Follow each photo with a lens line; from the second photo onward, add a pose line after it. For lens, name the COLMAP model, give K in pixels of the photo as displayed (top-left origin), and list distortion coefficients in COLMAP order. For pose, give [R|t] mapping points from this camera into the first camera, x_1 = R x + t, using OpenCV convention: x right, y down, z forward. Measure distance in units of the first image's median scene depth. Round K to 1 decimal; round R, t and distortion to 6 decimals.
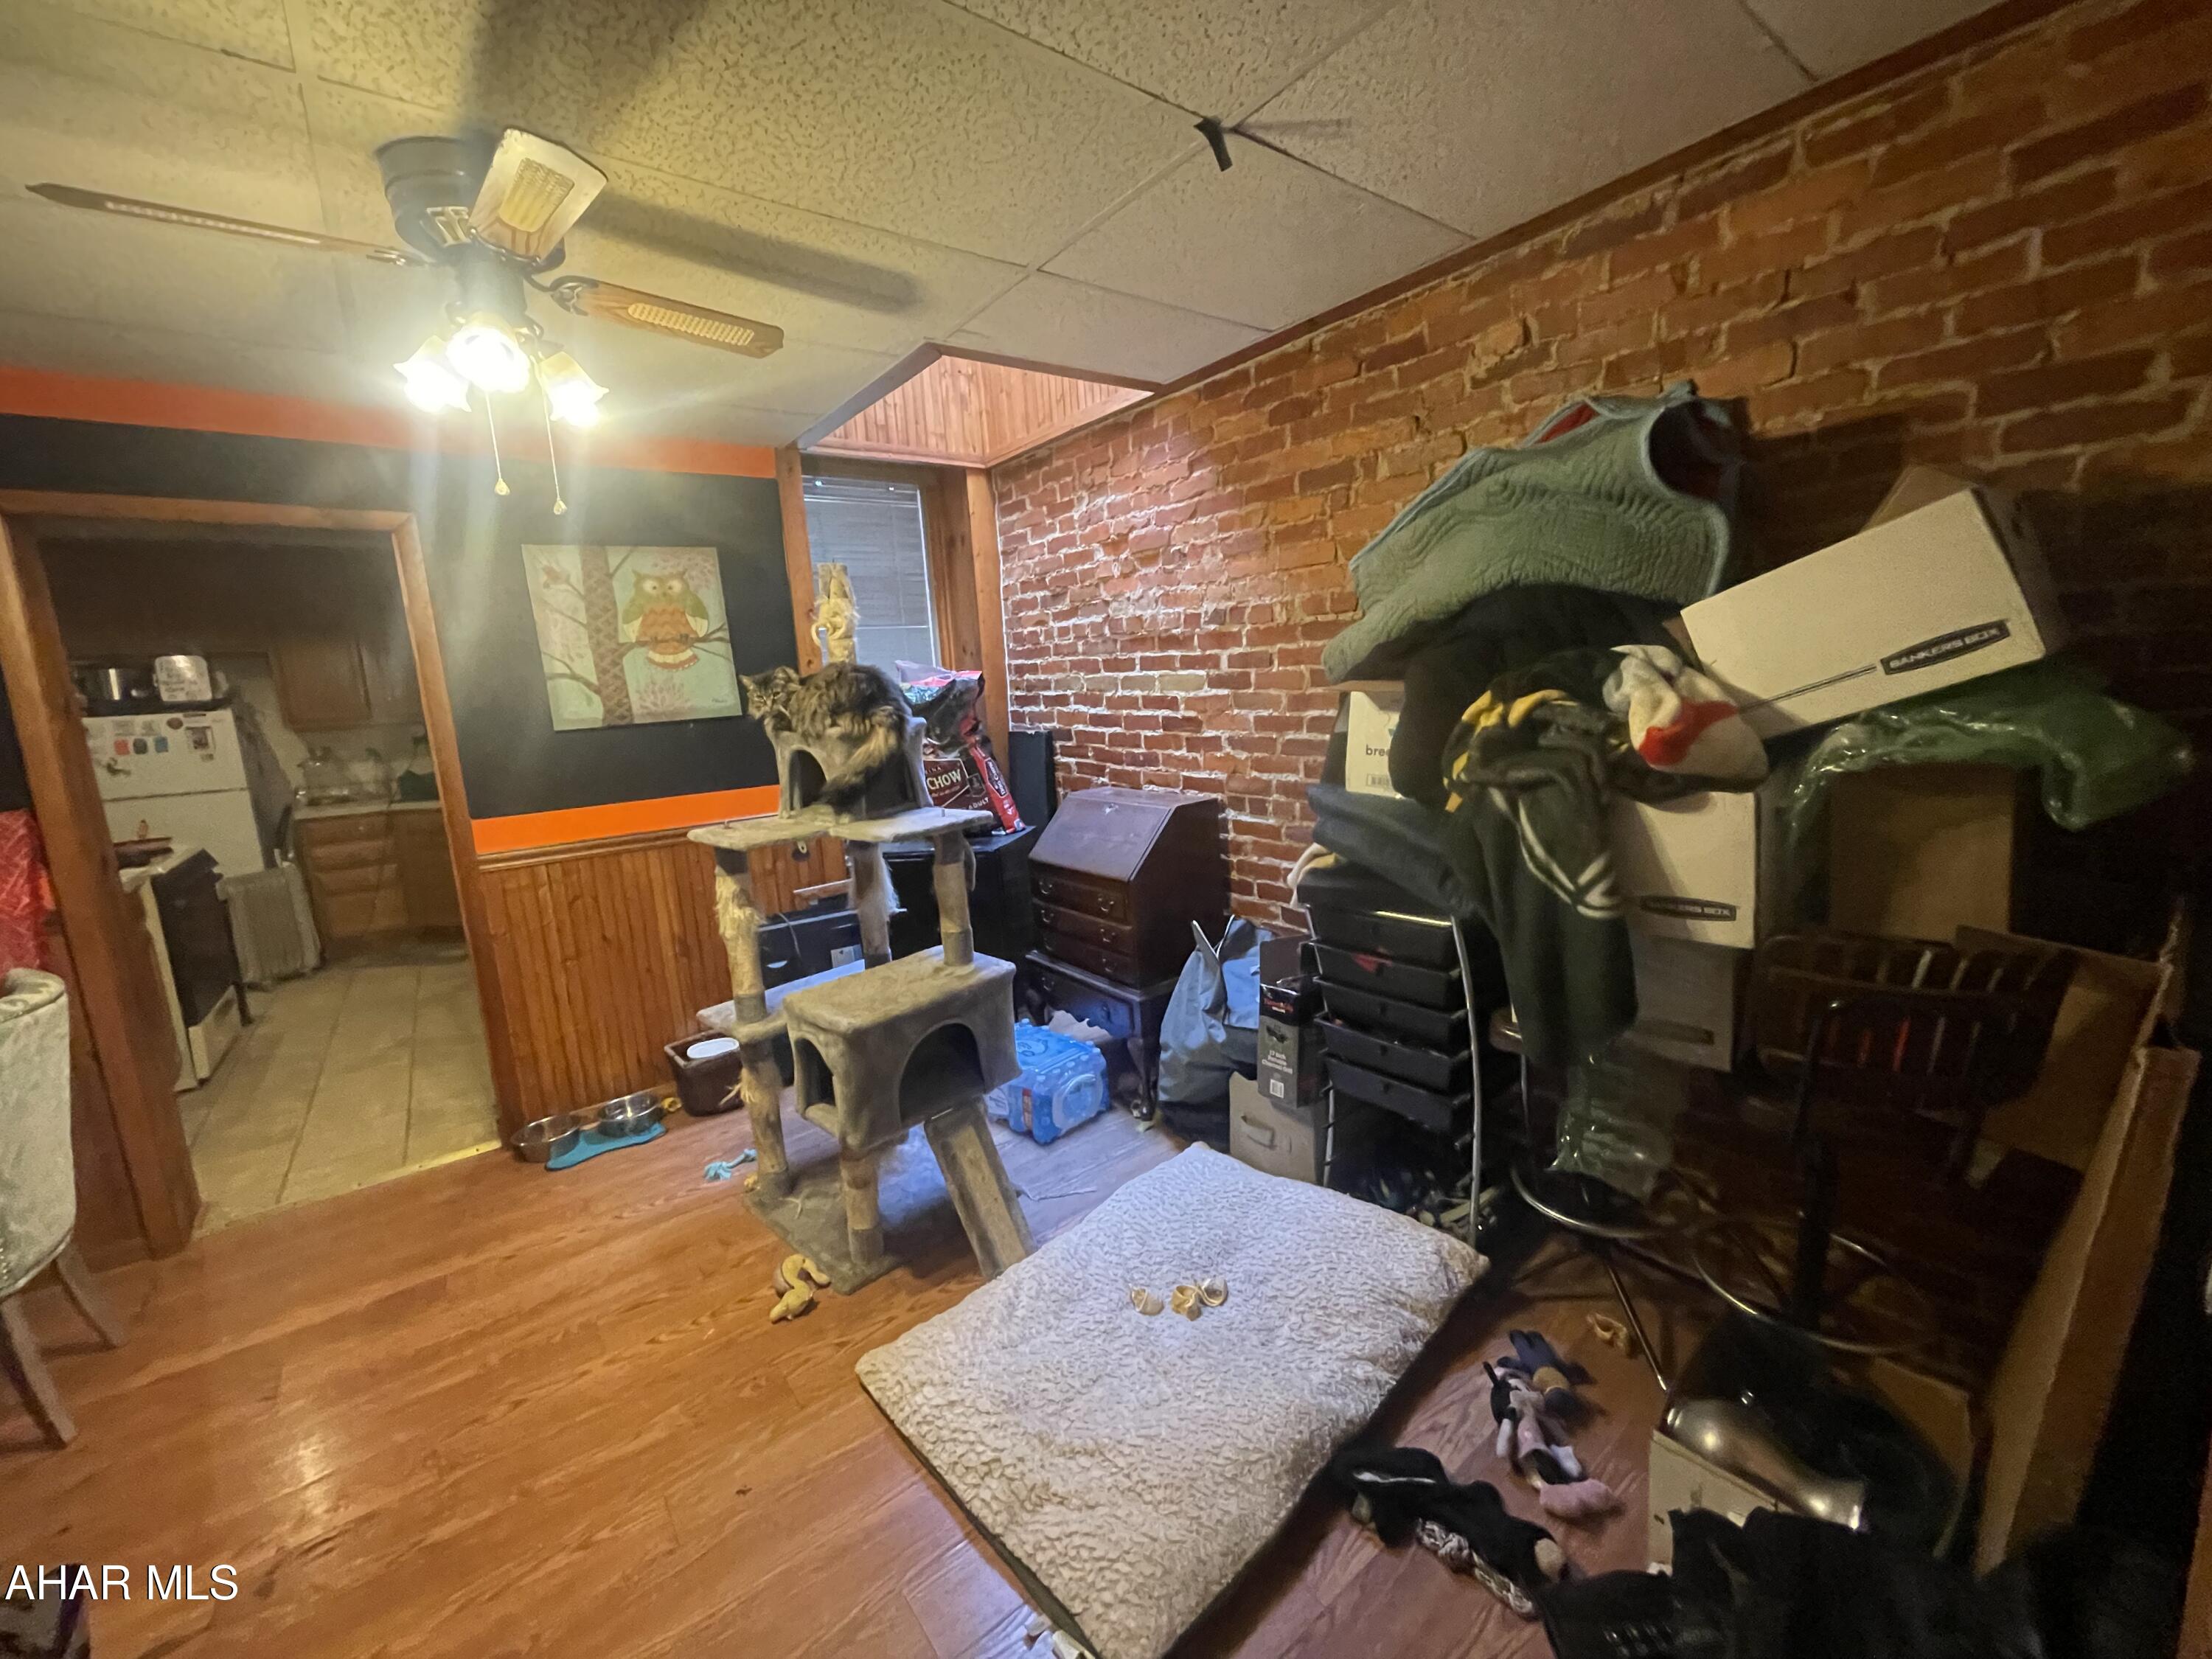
lens RADIAL K [[886.7, 0, 1106.0], [0, 886.7, 829.5], [0, 0, 1]] dist [-0.002053, 0.000416]
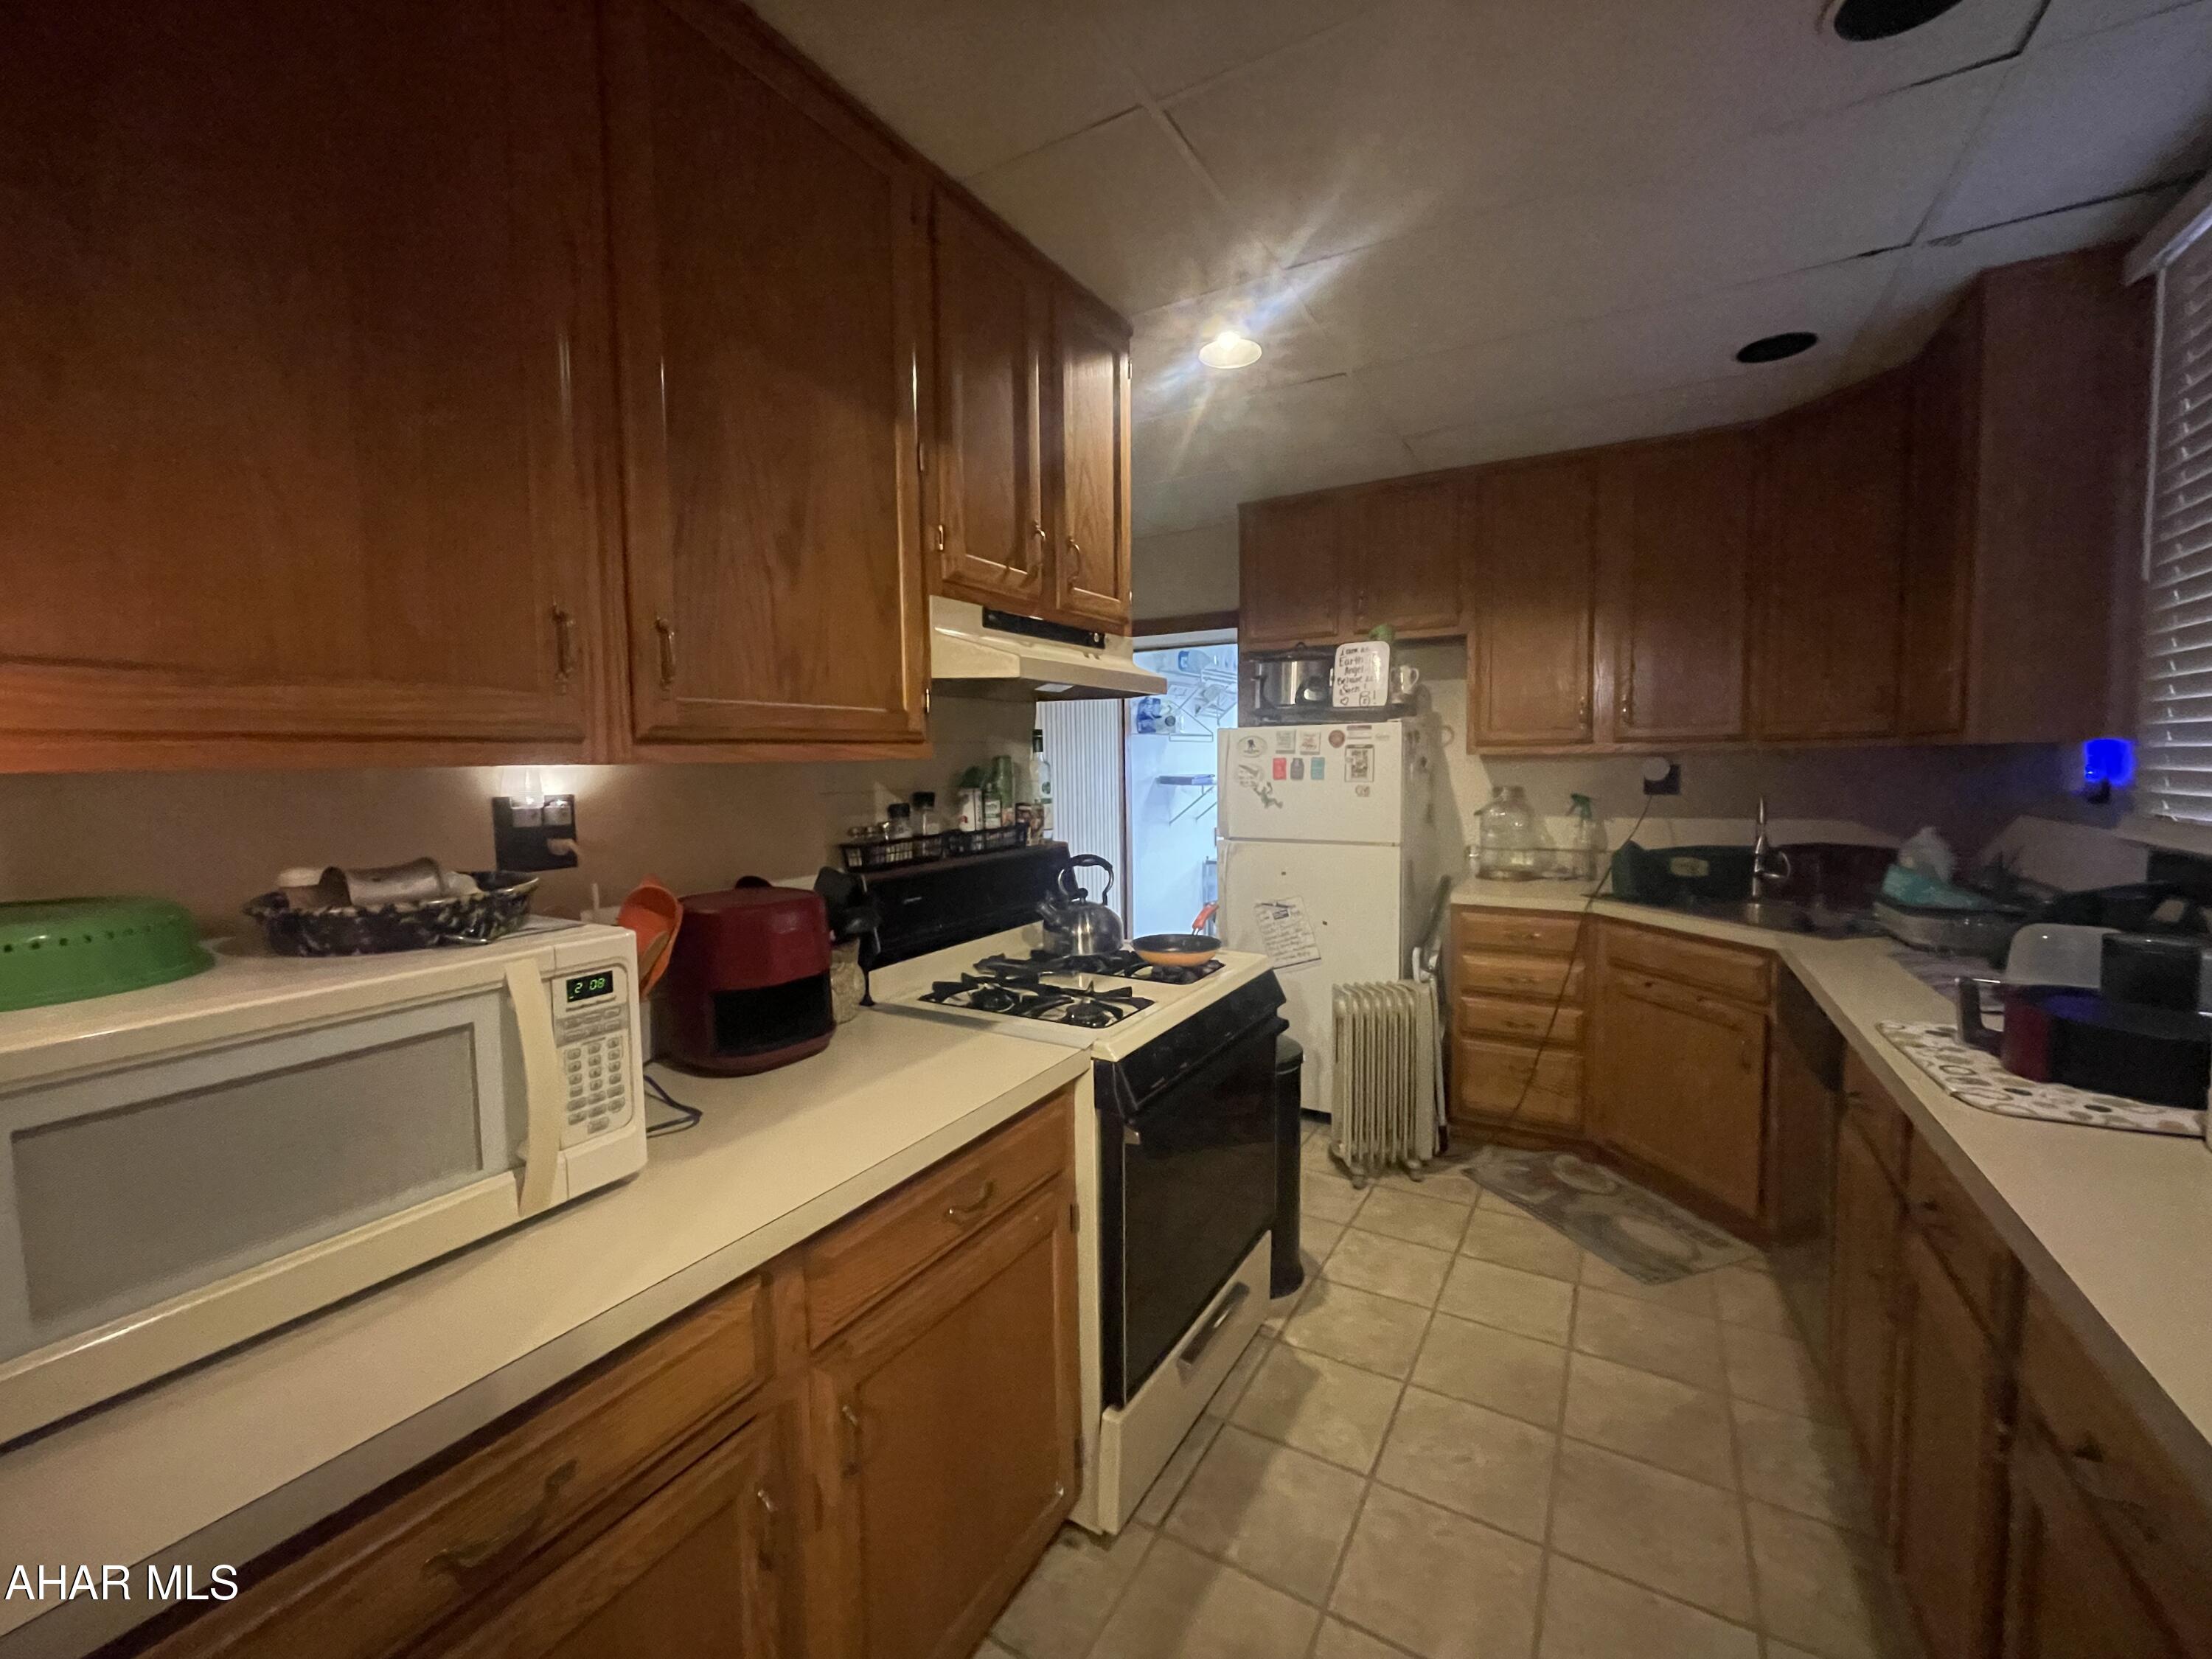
lens RADIAL K [[886.7, 0, 1106.0], [0, 886.7, 829.5], [0, 0, 1]] dist [-0.002053, 0.000416]
pose [[0.386743, 0.117077, -0.914726, -0.783066], [-0.165763, 0.984578, 0.055933, -0.095602], [0.907167, 0.129996, 0.400185, 0.919941]]
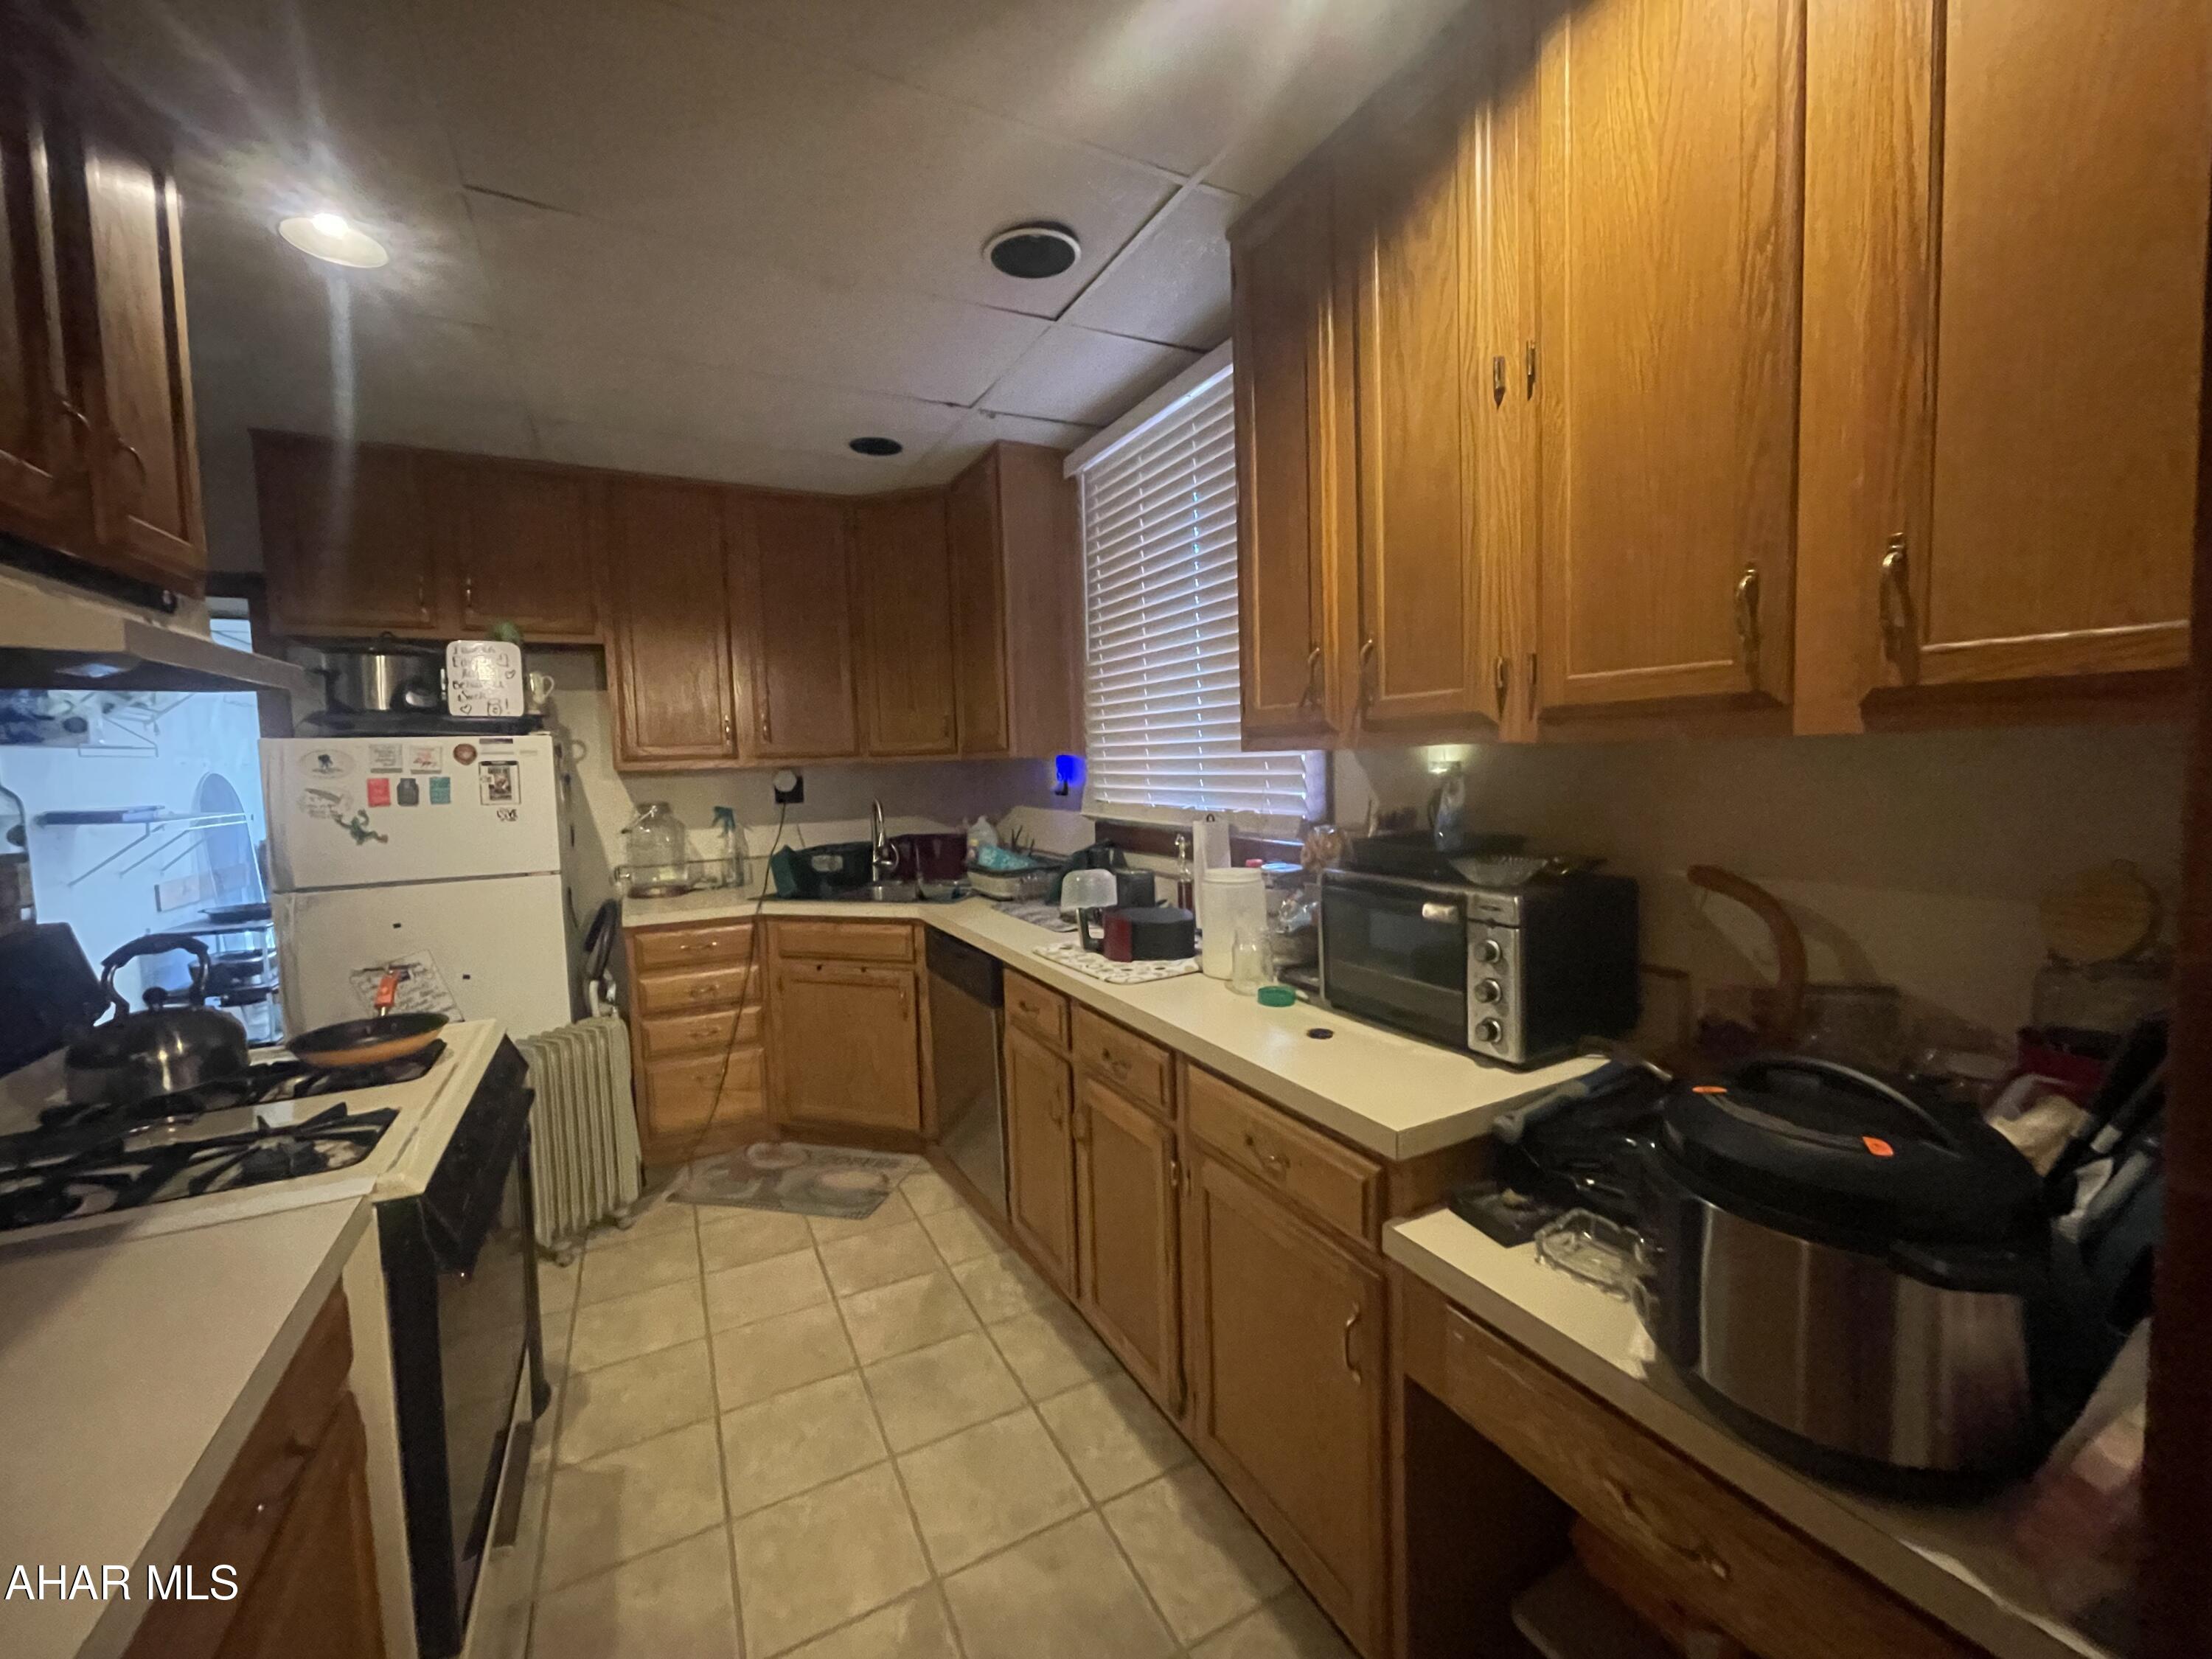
lens RADIAL K [[886.7, 0, 1106.0], [0, 886.7, 829.5], [0, 0, 1]] dist [-0.002053, 0.000416]
pose [[0.986637, 0.038181, -0.158397, -0.889606], [-0.051554, 0.995364, -0.081192, -0.074943], [0.154562, 0.088273, 0.984032, 0.816262]]
